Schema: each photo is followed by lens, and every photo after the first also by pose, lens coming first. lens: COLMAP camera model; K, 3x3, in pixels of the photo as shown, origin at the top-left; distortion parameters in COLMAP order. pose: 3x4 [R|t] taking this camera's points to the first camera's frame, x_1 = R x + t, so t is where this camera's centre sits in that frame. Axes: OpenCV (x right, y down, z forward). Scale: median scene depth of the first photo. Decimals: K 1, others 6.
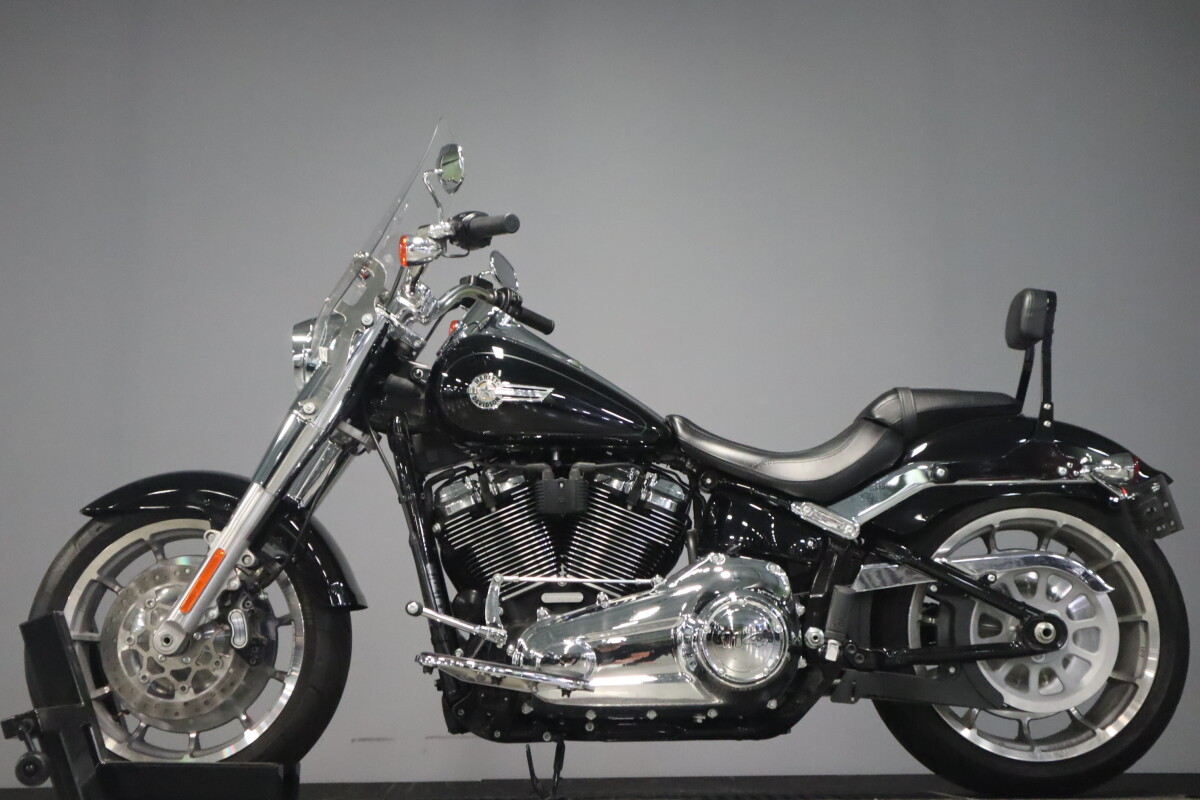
lens RADIAL K [[1697.9, 0, 594.4], [0, 1697.9, 407.0], [0, 0, 1]] dist [-0.000448, 0.000000]
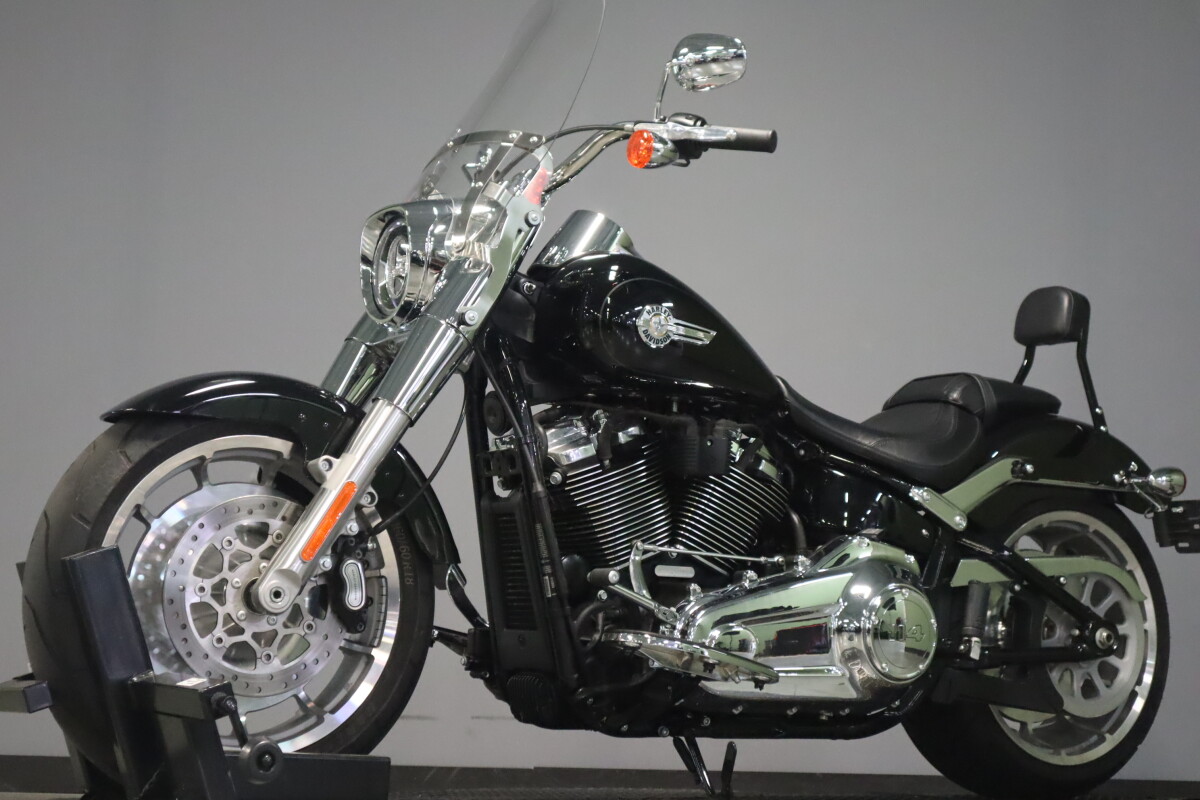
lens RADIAL K [[2106.8, 0, 603.1], [0, 2106.8, 397.5], [0, 0, 1]] dist [-0.106140, 0.000000]
pose [[0.843665, 0.108039, 0.525887, -0.629098], [-0.133588, 0.990979, 0.010723, 0.018420], [-0.519985, -0.079299, 0.850487, 0.118356]]
